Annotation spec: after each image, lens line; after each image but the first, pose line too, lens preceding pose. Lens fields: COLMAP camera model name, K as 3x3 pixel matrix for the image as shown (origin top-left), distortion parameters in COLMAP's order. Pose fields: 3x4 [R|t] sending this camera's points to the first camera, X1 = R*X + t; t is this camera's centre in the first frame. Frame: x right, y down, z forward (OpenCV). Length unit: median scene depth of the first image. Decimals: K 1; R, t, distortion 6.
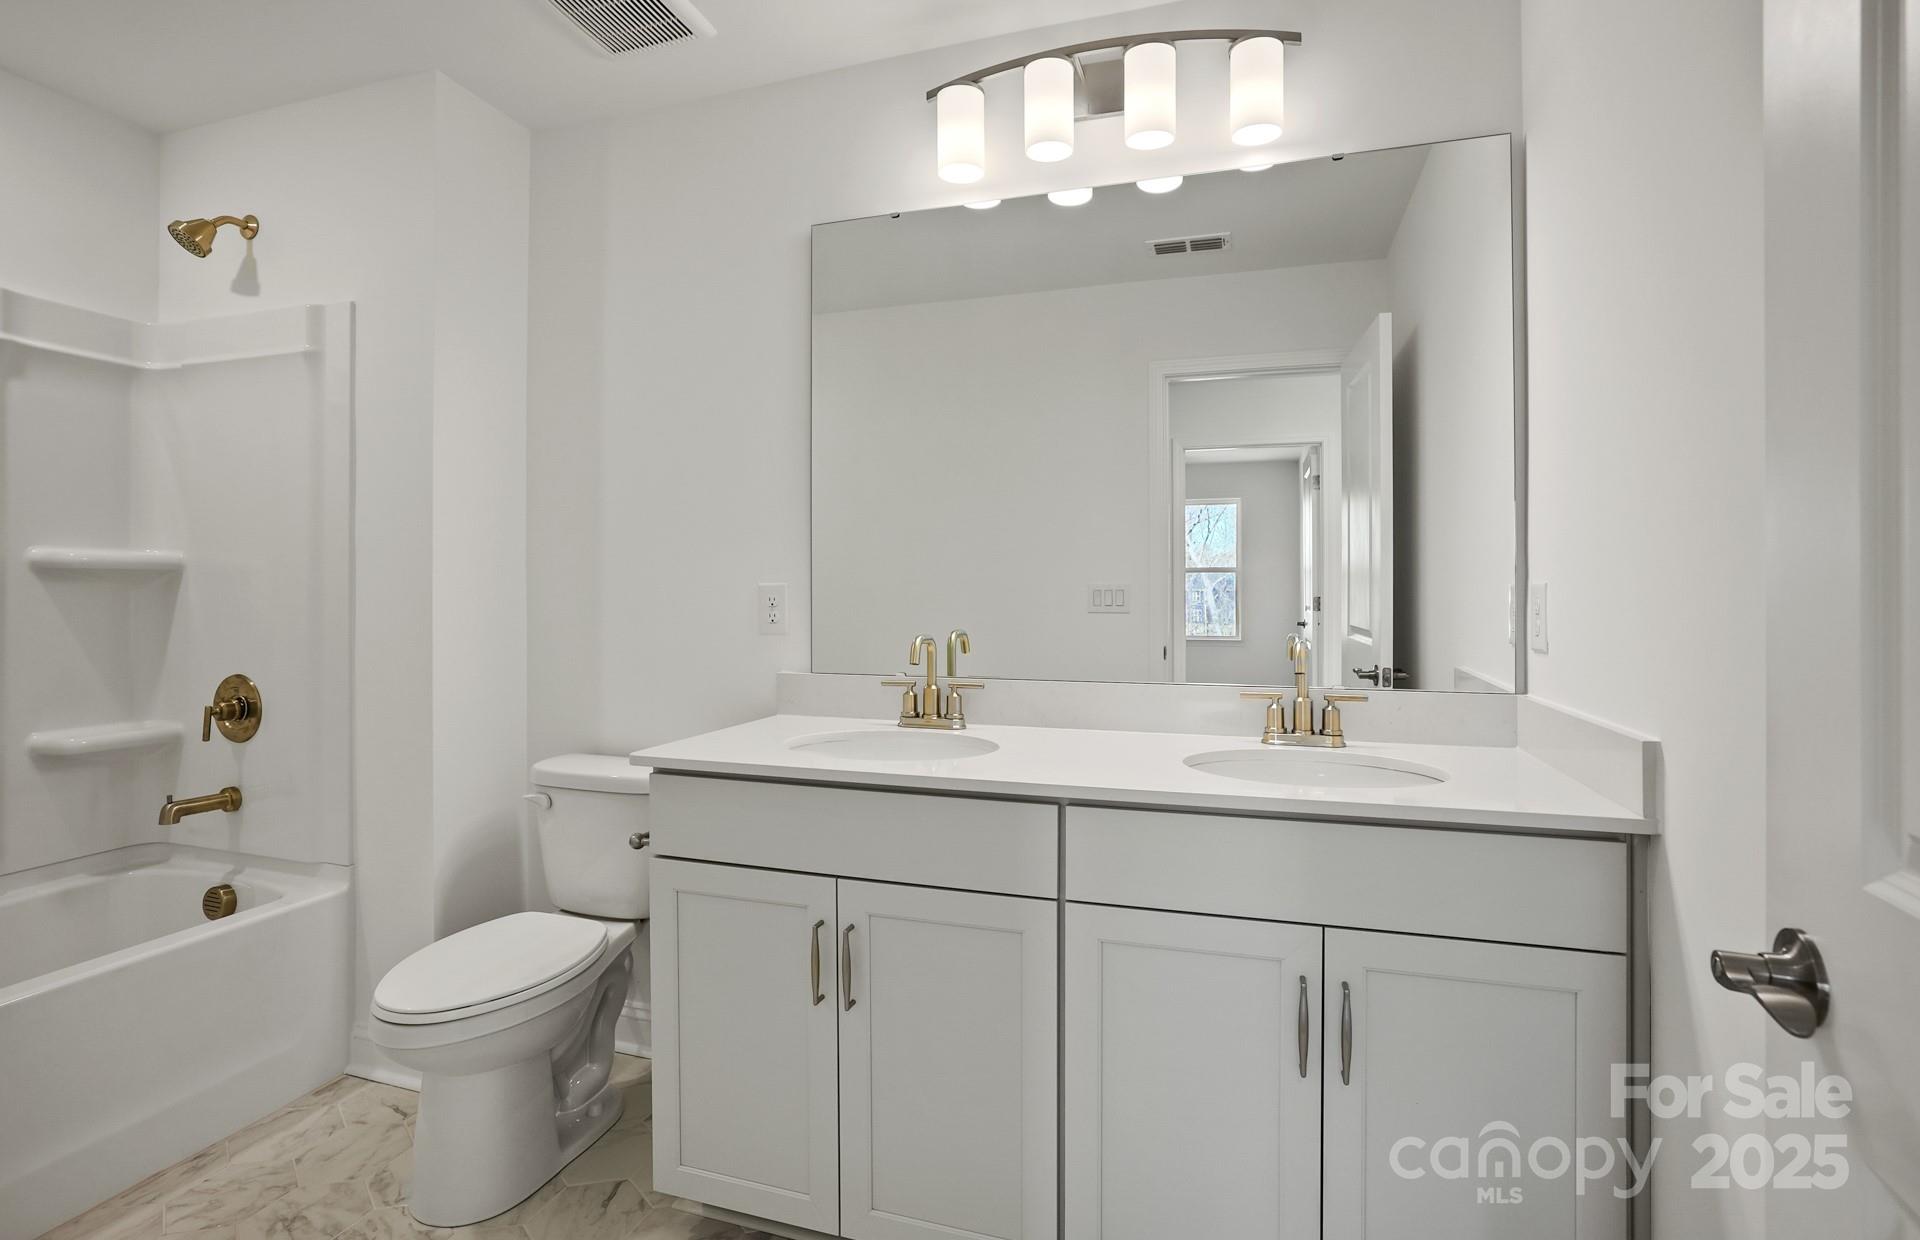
lens RADIAL K [[908.3, 0, 960.0], [0, 908.3, 620.0], [0, 0, 1]] dist [-0.047514, 0.024198]
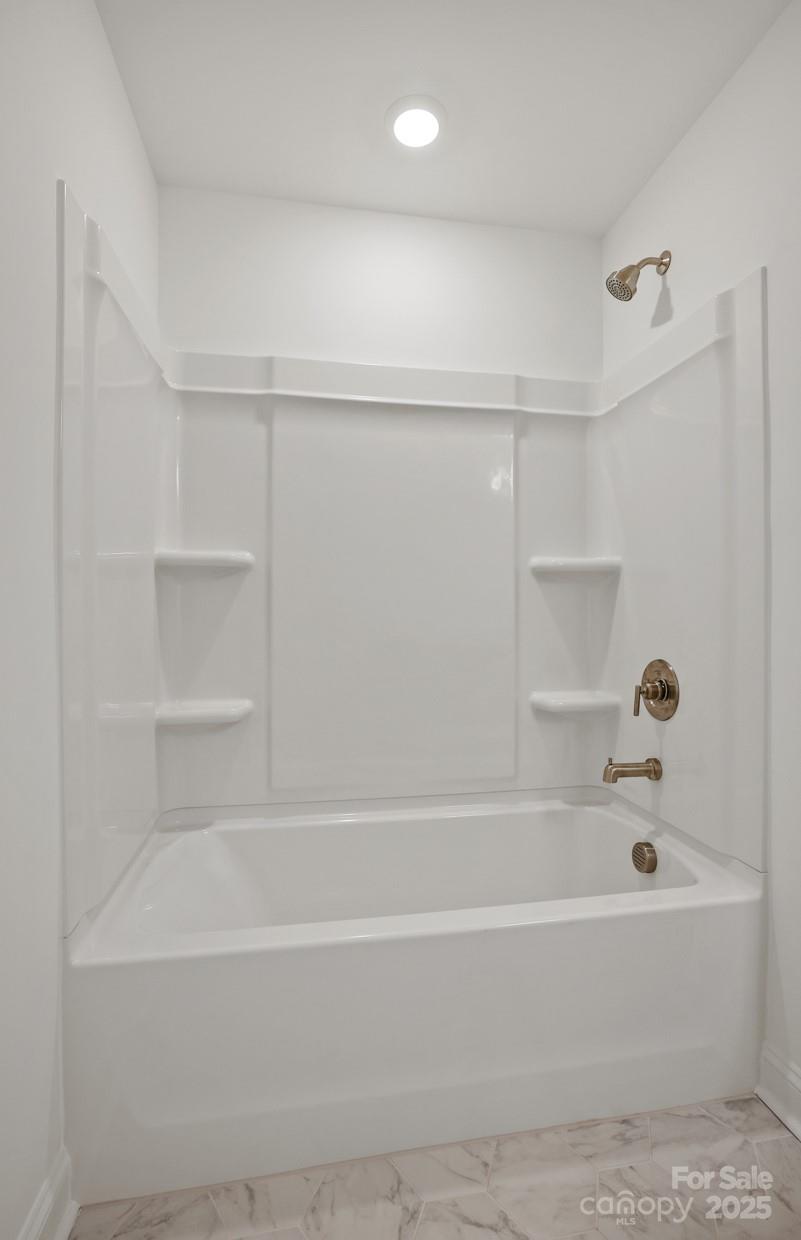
lens RADIAL K [[586.6, 0, 400.5], [0, 586.6, 620.0], [0, 0, 1]] dist [-0.047514, 0.024198]
pose [[0.467485, 0.006517, -0.883977, -0.324577], [0.005029, 0.999937, 0.010032, 0.003772], [0.883987, -0.009135, 0.467423, 0.377846]]
